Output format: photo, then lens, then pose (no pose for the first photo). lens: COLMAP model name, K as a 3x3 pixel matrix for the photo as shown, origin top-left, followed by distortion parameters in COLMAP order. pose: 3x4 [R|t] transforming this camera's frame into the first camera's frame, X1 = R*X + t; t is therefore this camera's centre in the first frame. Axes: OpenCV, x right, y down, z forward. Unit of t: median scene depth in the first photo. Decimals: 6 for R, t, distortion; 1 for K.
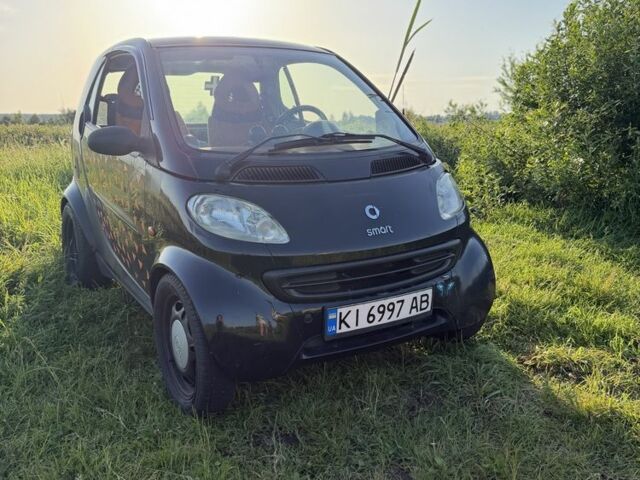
lens RADIAL K [[616.0, 0, 320.4], [0, 616.0, 232.8], [0, 0, 1]] dist [0.054877, 0.000000]
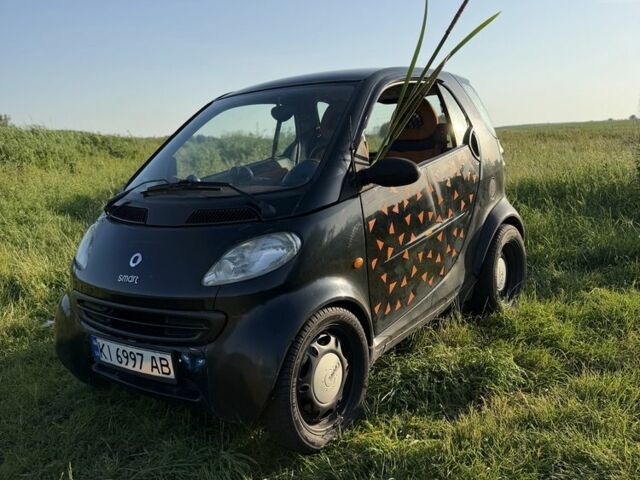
lens RADIAL K [[616.0, 0, 315.1], [0, 616.0, 233.2], [0, 0, 1]] dist [0.054877, 0.000000]
pose [[0.357415, 0.130147, -0.924833, 1.064733], [-0.121219, 0.988331, 0.092236, -0.195557], [0.926046, 0.079141, 0.369020, 0.832229]]
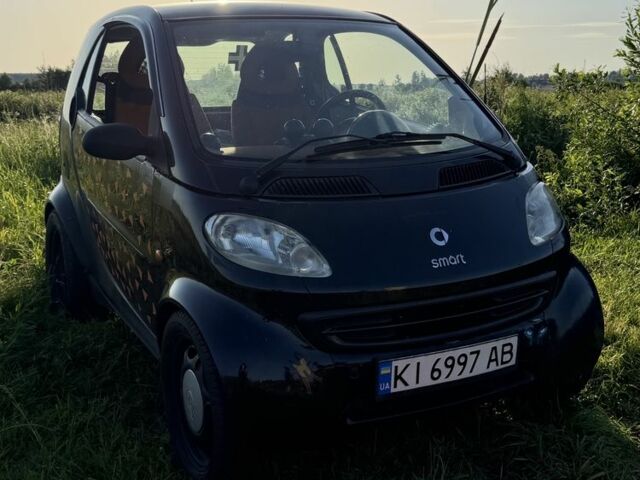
lens RADIAL K [[834.2, 0, 331.2], [0, 834.2, 232.3], [0, 0, 1]] dist [0.065263, 0.000000]
pose [[0.998092, 0.011745, -0.060621, 0.011113], [-0.011895, 0.999927, -0.002108, -0.033228], [0.060592, 0.002825, 0.998159, -0.055465]]
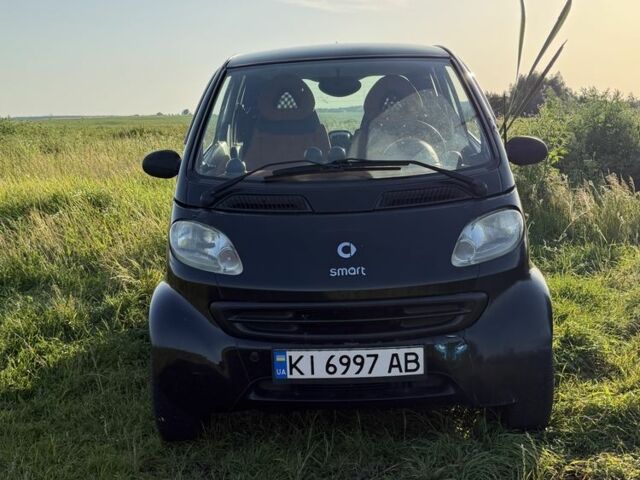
lens RADIAL K [[888.6, 0, 319.6], [0, 888.6, 243.7], [0, 0, 1]] dist [0.085536, 0.000000]
pose [[0.836356, 0.066683, -0.544115, 0.696730], [-0.082401, 0.996589, -0.004524, -0.031607], [0.541958, 0.048620, 0.838998, -0.087624]]
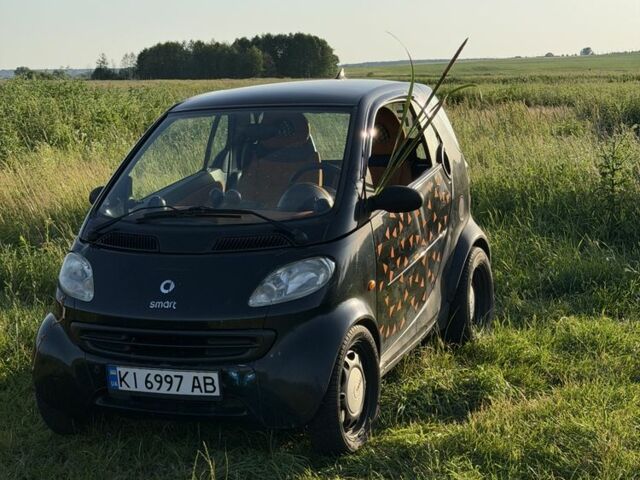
lens RADIAL K [[1225.8, 0, 320.7], [0, 1225.8, 242.4], [0, 0, 1]] dist [0.182579, 0.000000]
pose [[0.582968, 0.107325, -0.805375, 1.802840], [-0.124205, 0.991359, 0.042205, -0.215571], [0.802945, 0.075428, 0.591261, -0.041017]]
